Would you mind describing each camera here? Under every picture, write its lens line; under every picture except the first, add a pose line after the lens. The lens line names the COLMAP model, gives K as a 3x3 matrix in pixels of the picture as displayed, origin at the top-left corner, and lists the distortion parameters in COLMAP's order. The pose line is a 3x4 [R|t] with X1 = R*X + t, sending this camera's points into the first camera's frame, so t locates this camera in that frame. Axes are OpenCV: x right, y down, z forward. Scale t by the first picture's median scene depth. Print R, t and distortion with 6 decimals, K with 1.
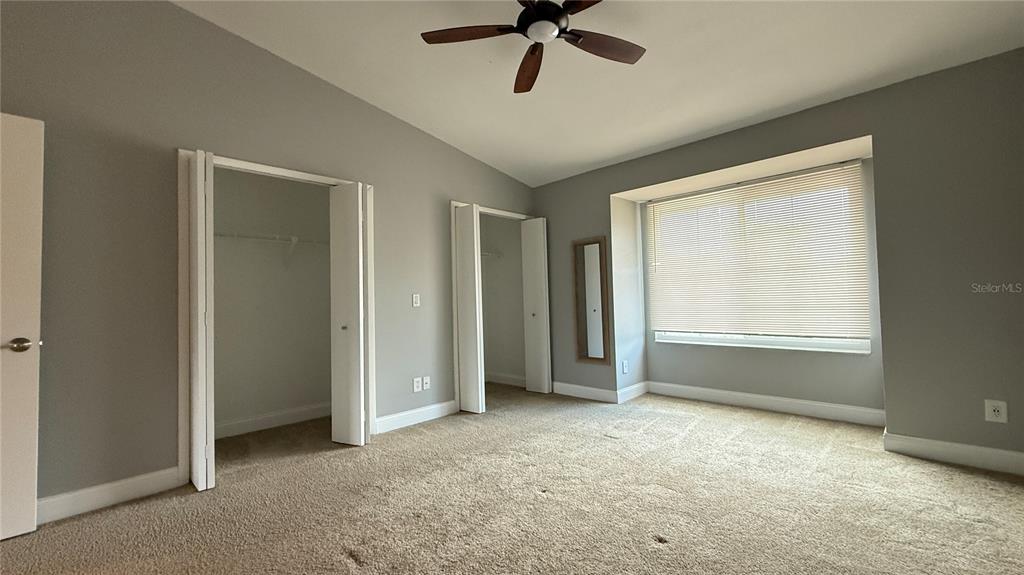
lens RADIAL K [[409.3, 0, 510.7], [0, 409.3, 286.9], [0, 0, 1]] dist [-0.000954, 0.000614]
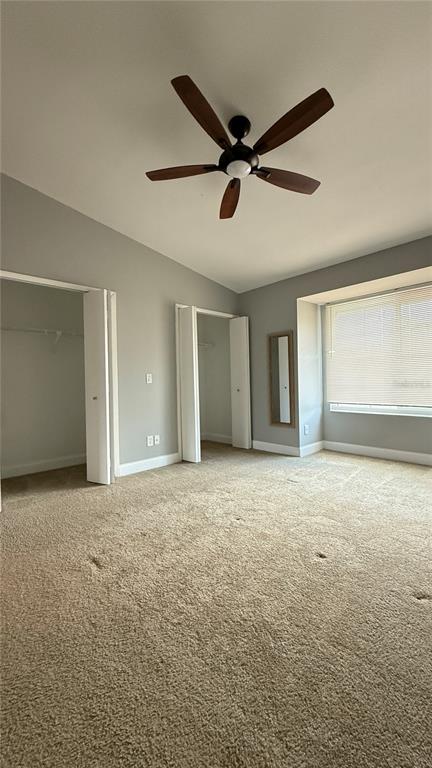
lens RADIAL K [[307.0, 0, 217.8], [0, 307.0, 383.7], [0, 0, 1]] dist [-0.000954, 0.000614]
pose [[0.999453, 0.005451, -0.032619, 0.030411], [-0.004055, 0.999078, 0.042735, 0.006070], [0.032822, -0.042579, 0.998554, 0.002785]]
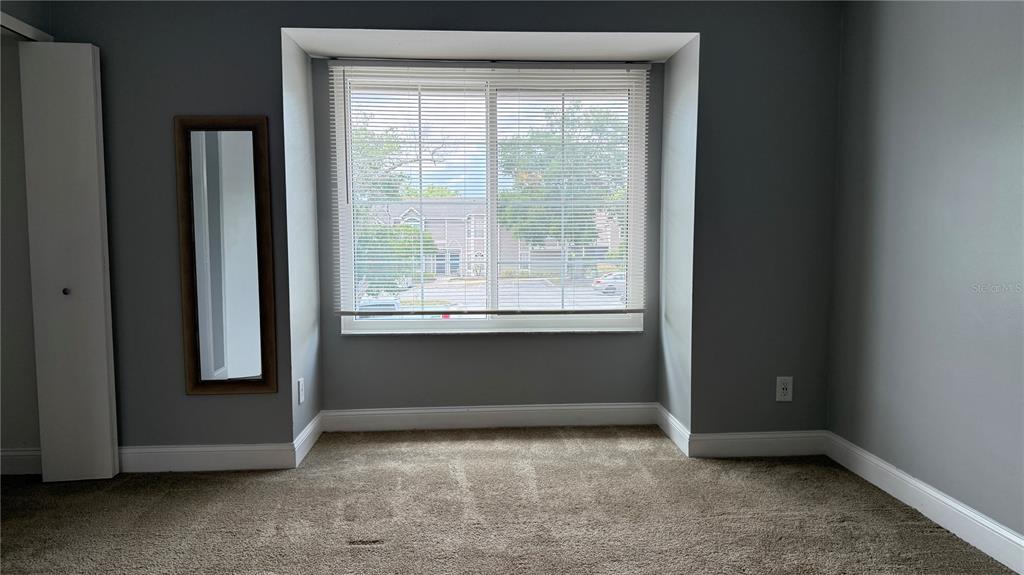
lens RADIAL K [[720.8, 0, 506.8], [0, 720.8, 285.7], [0, 0, 1]] dist [0.076501, -0.101814]
pose [[0.666685, -0.028214, 0.744806, -0.257974], [-0.037203, 0.996778, 0.071060, -0.003329], [-0.744411, -0.075084, 0.663487, 0.302838]]
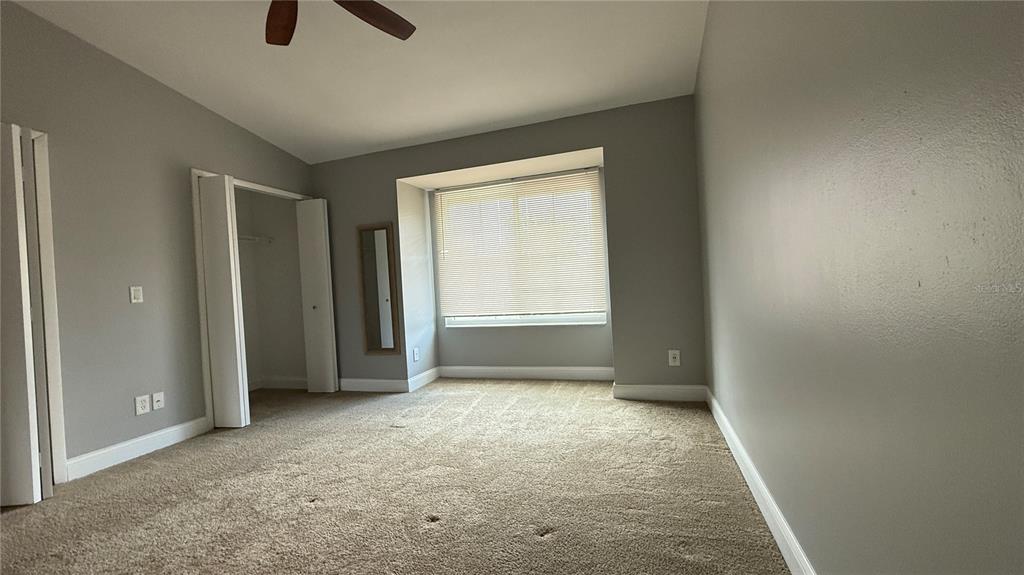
lens RADIAL K [[409.3, 0, 510.5], [0, 409.3, 287.1], [0, 0, 1]] dist [-0.000954, 0.000614]
pose [[0.893220, -0.027291, 0.448791, 0.053634], [0.018073, 0.999529, 0.024812, 0.013476], [-0.449256, -0.014051, 0.893292, 0.011209]]
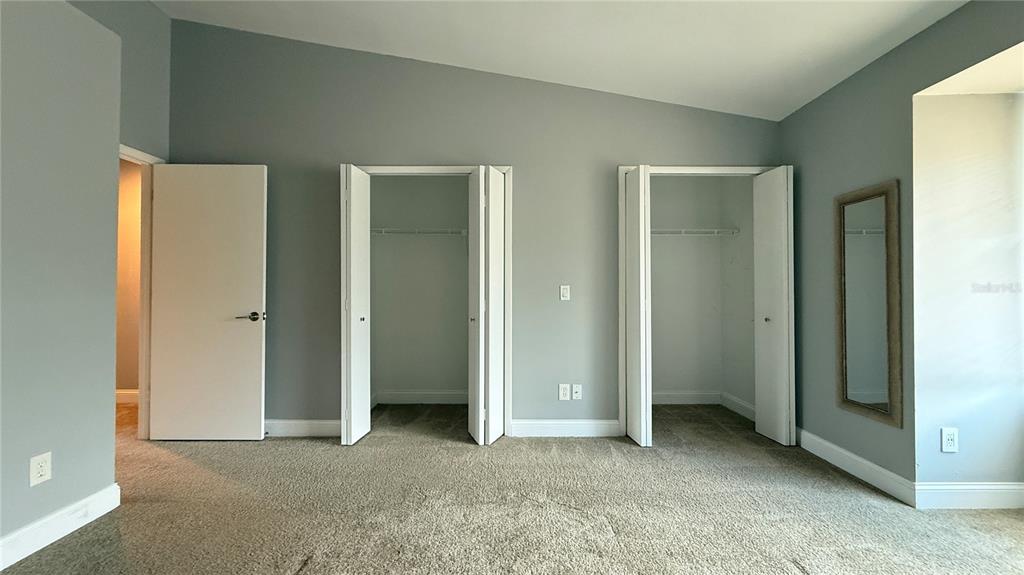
lens RADIAL K [[409.3, 0, 511.7], [0, 409.3, 285.9], [0, 0, 1]] dist [-0.000954, 0.000614]
pose [[0.704129, 0.018719, -0.709825, 0.321587], [0.003715, 0.999542, 0.030044, -0.008103], [0.710062, -0.023792, 0.703737, 0.357006]]
